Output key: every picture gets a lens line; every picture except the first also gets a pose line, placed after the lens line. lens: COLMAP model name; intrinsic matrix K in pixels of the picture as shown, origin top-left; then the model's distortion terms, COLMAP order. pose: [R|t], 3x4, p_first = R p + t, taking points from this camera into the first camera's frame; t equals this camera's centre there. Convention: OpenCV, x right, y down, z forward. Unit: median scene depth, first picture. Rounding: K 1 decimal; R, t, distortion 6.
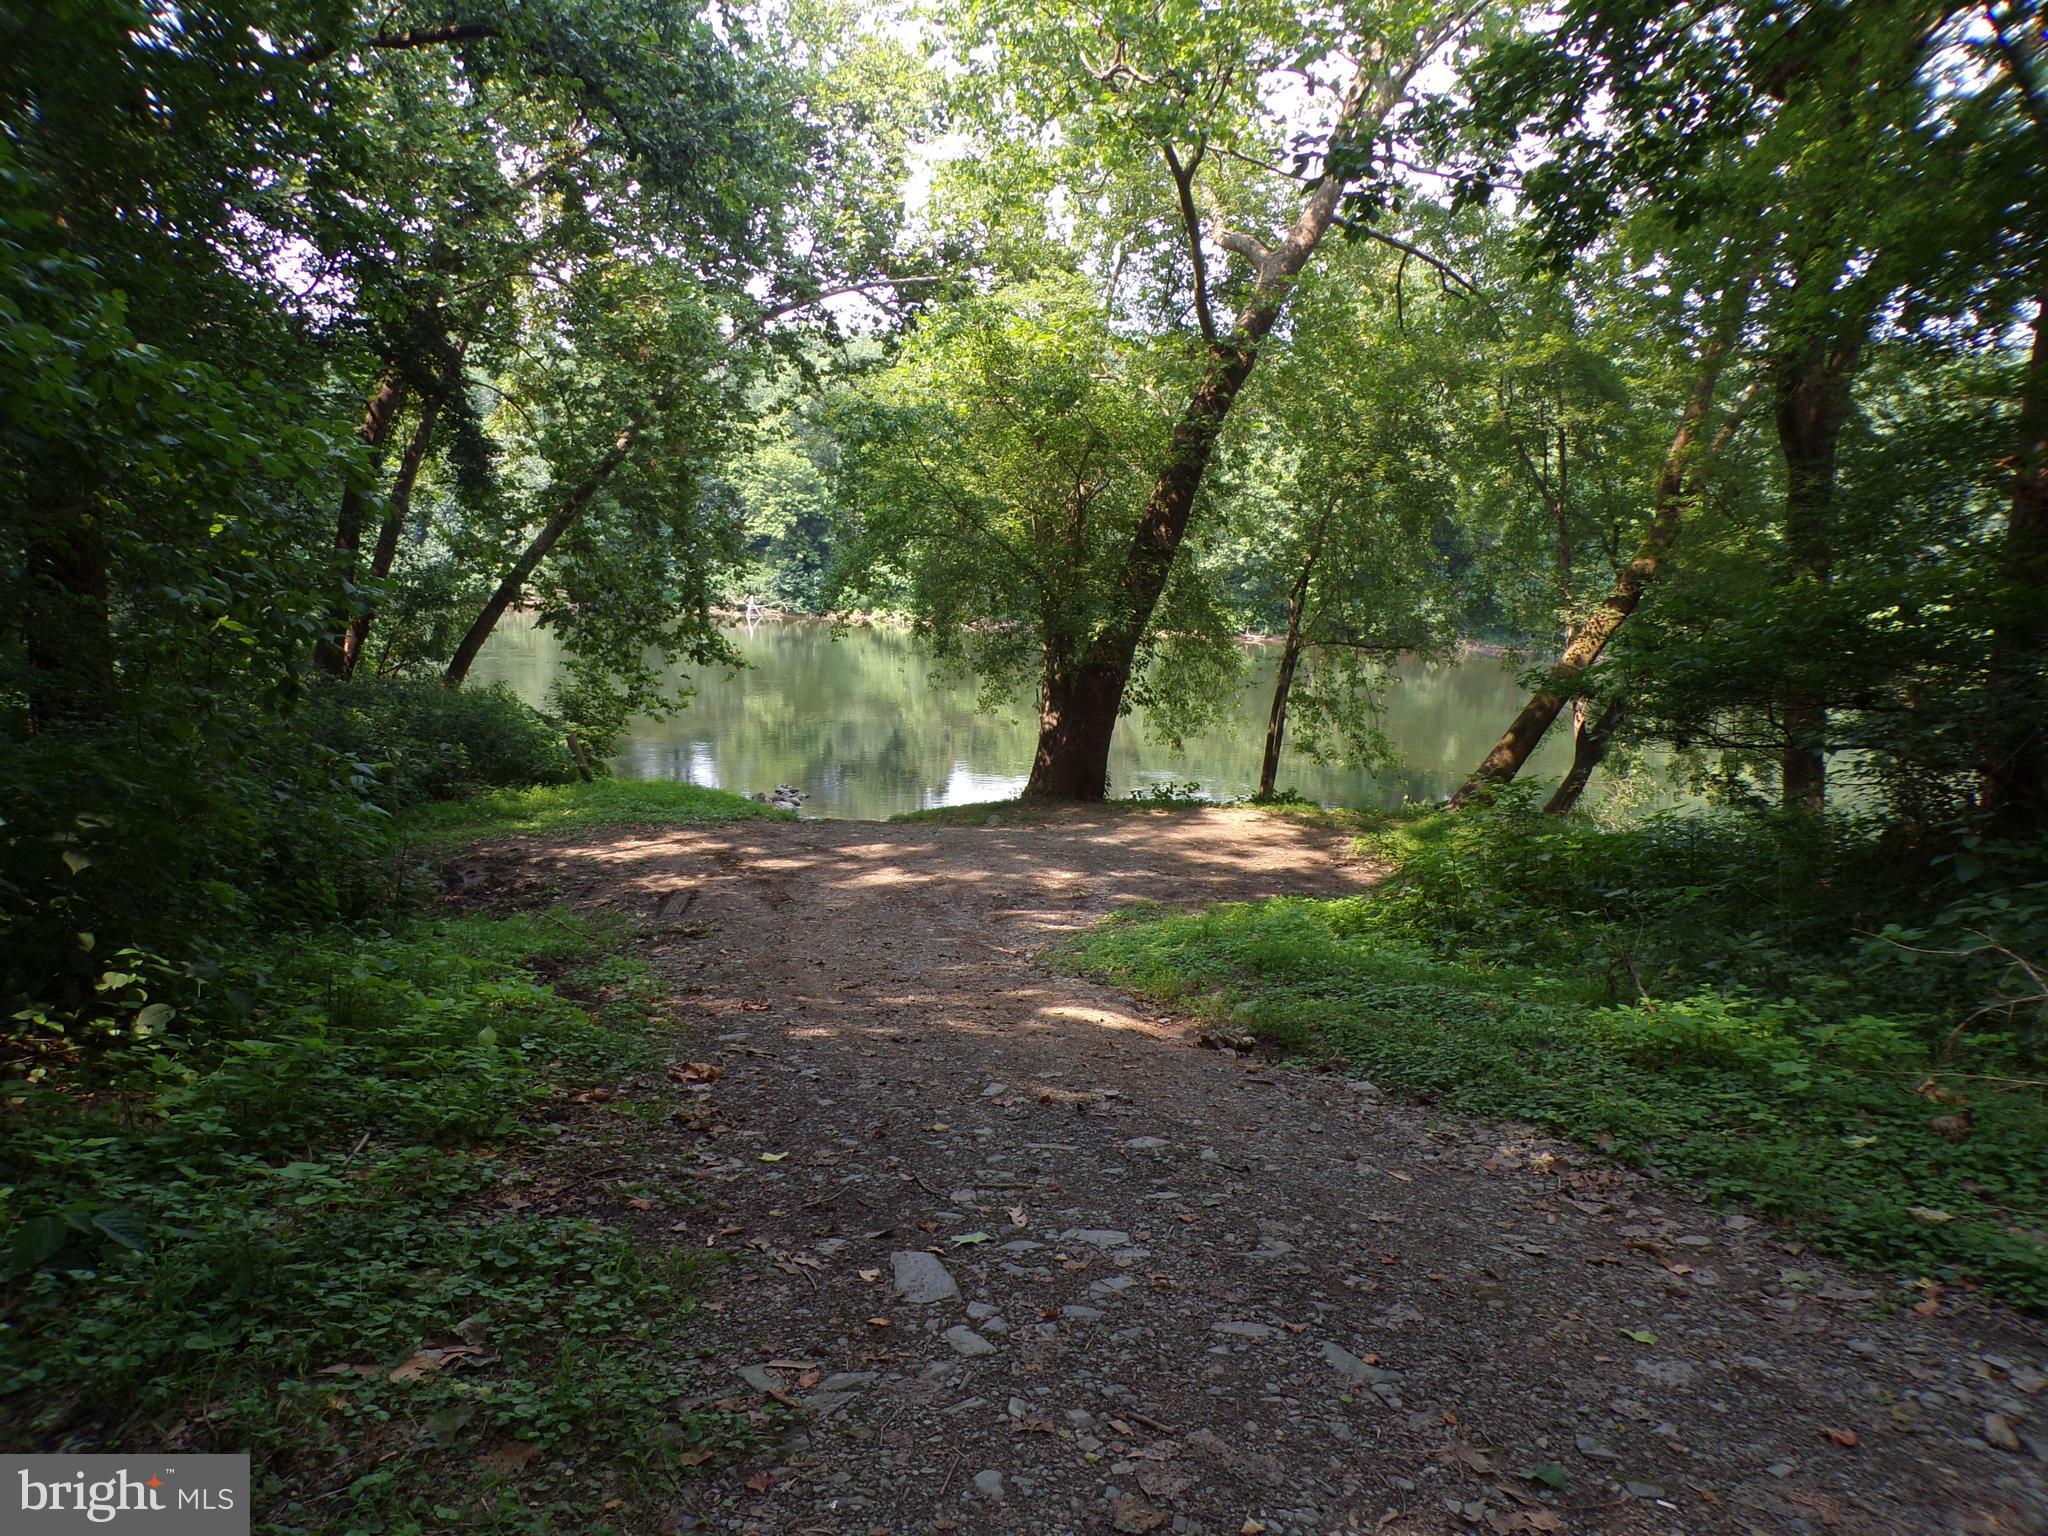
lens RADIAL K [[1411.7, 0, 1020.3], [0, 1411.7, 769.0], [0, 0, 1]] dist [0.005651, 0.012947]
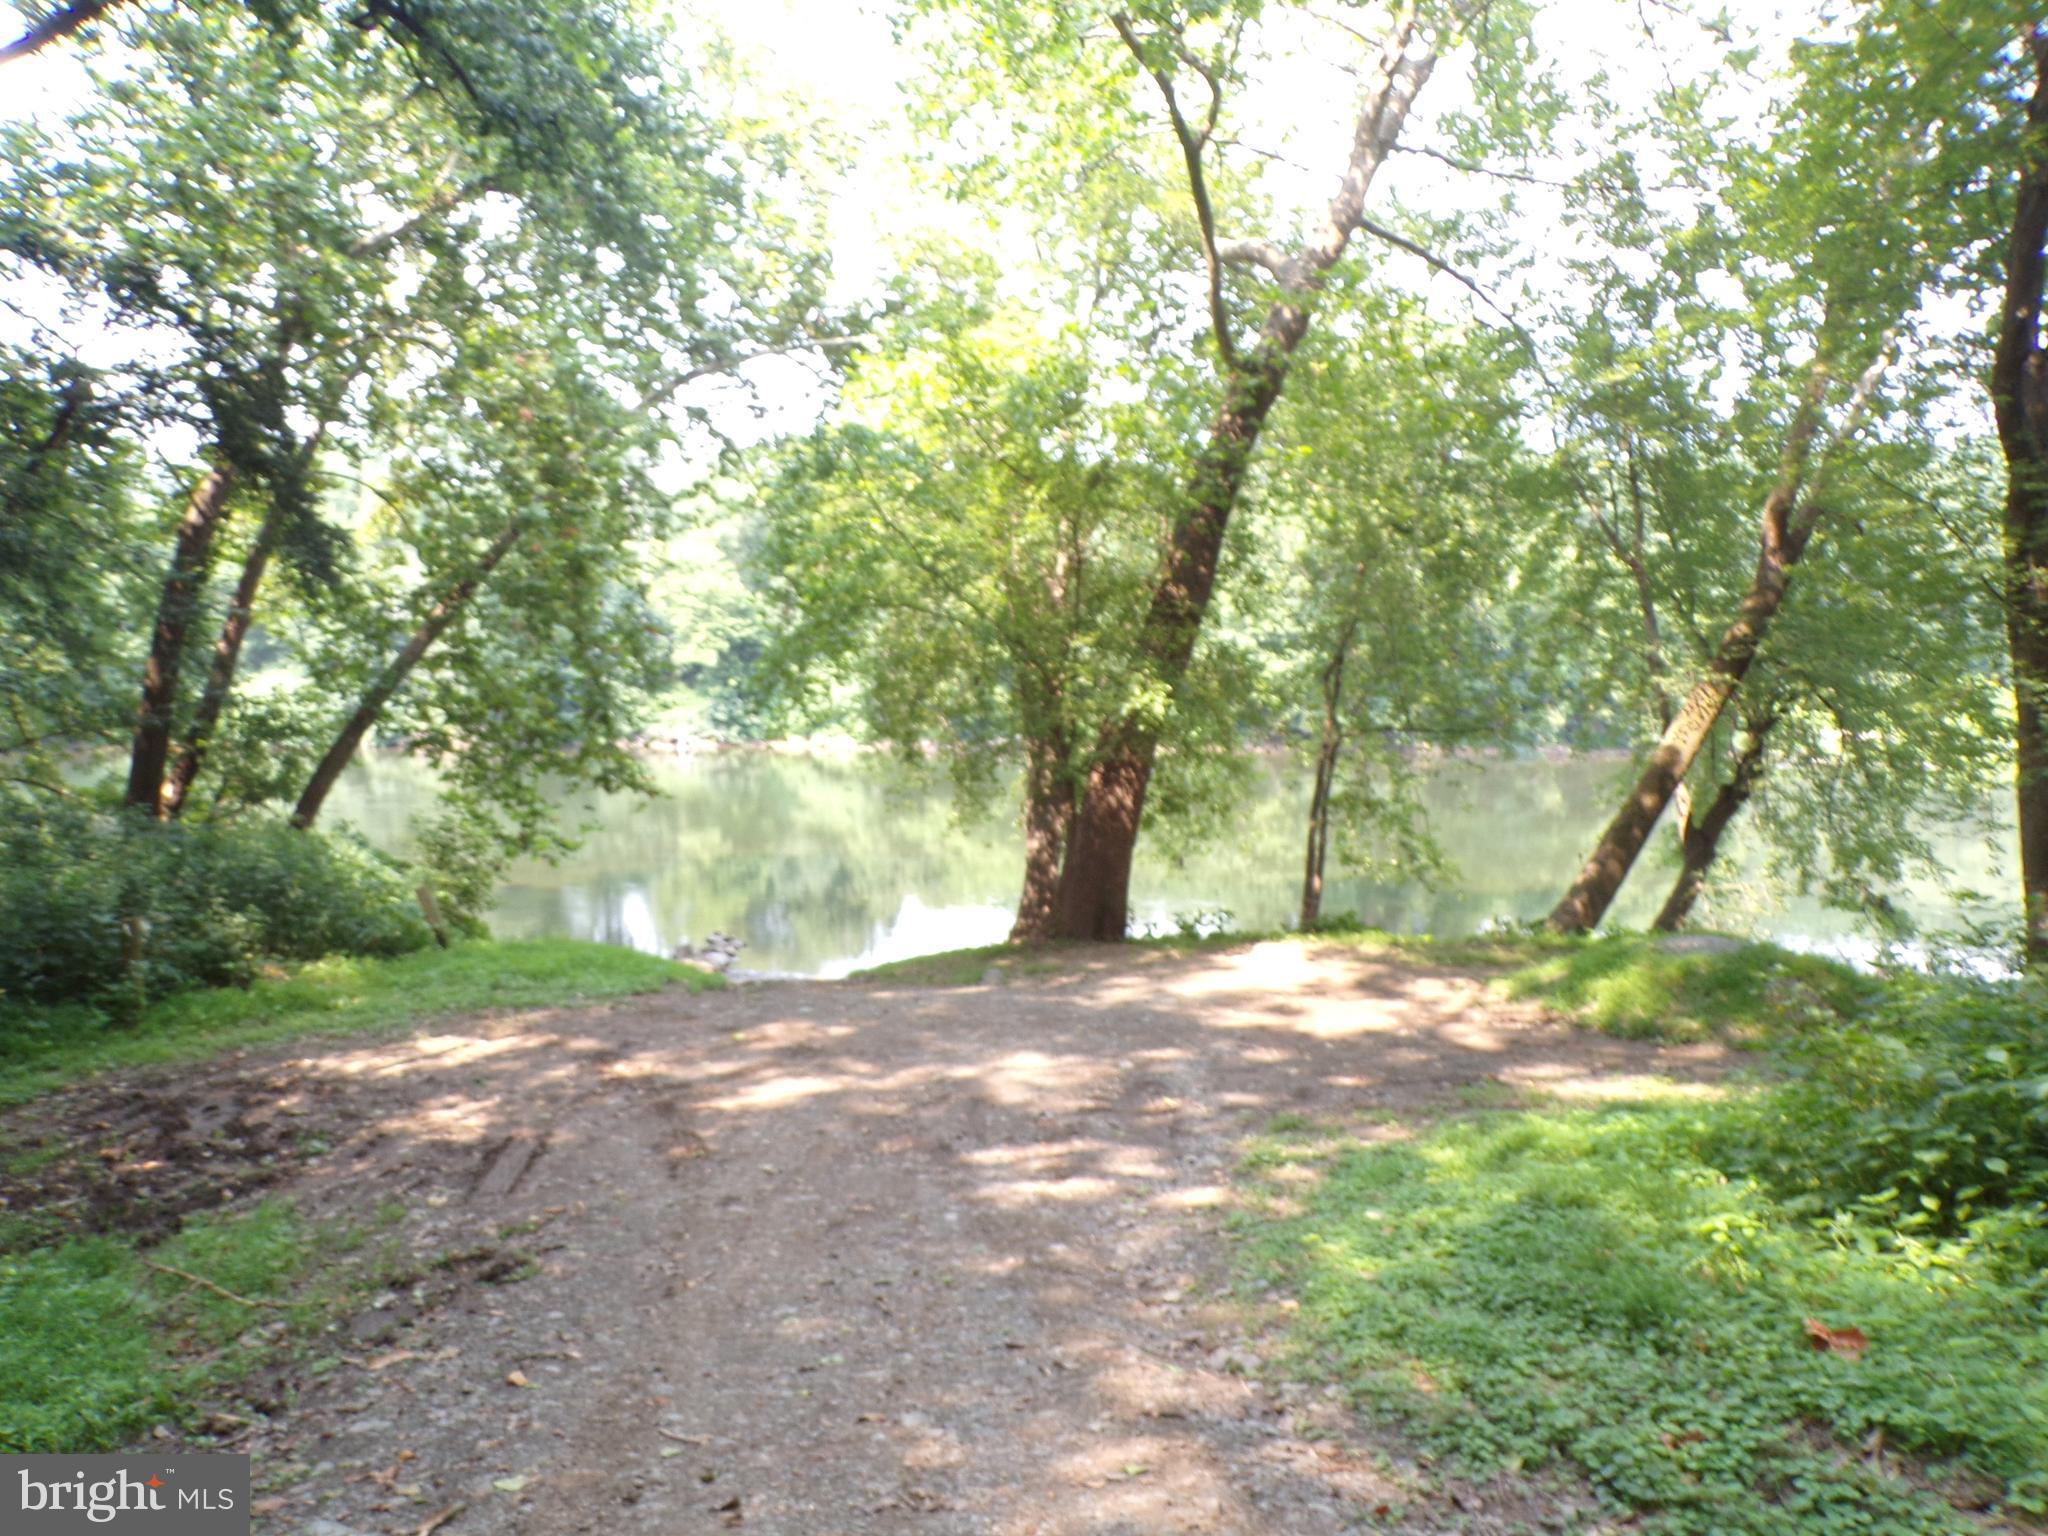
lens RADIAL K [[1411.7, 0, 1041.2], [0, 1411.7, 783.8], [0, 0, 1]] dist [0.005651, 0.012947]
pose [[0.997567, -0.041200, 0.056241, -0.022460], [0.045462, 0.996015, -0.076727, -0.004969], [-0.052856, 0.079097, 0.995465, 0.187737]]
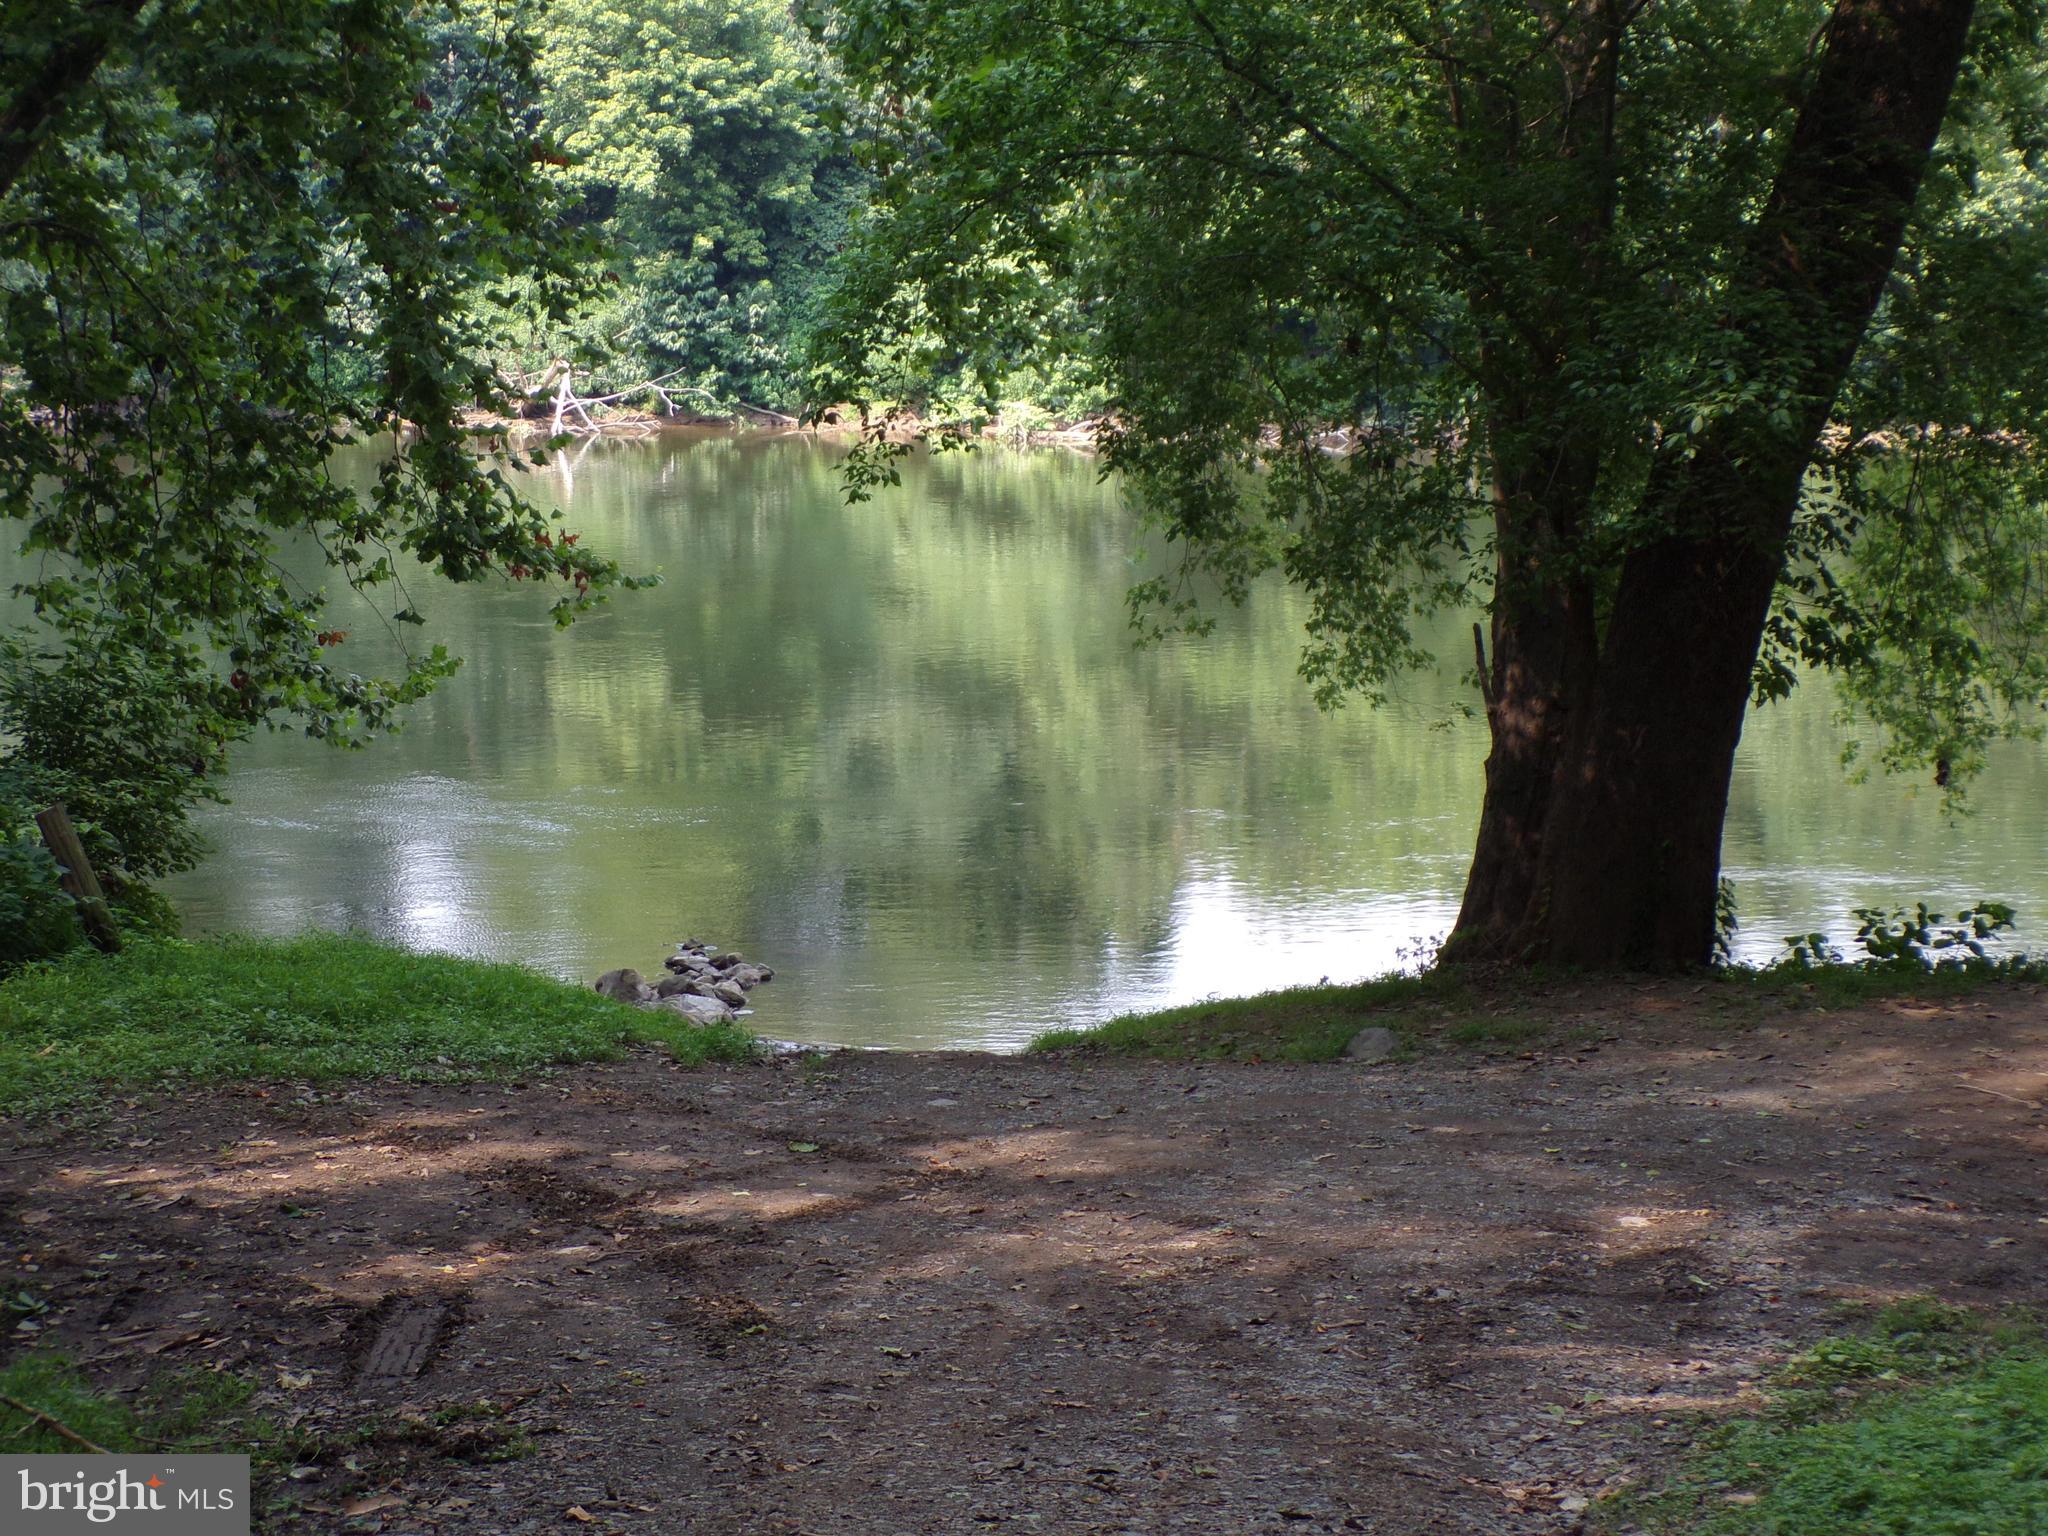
lens RADIAL K [[4305.5, 0, 1019.9], [0, 4305.5, 777.8], [0, 0, 1]] dist [0.026192, 0.000000]
pose [[0.996140, -0.028407, -0.083056, -0.011696], [0.026507, 0.999363, -0.023889, -0.001577], [0.083682, 0.021595, 0.996258, 0.026216]]
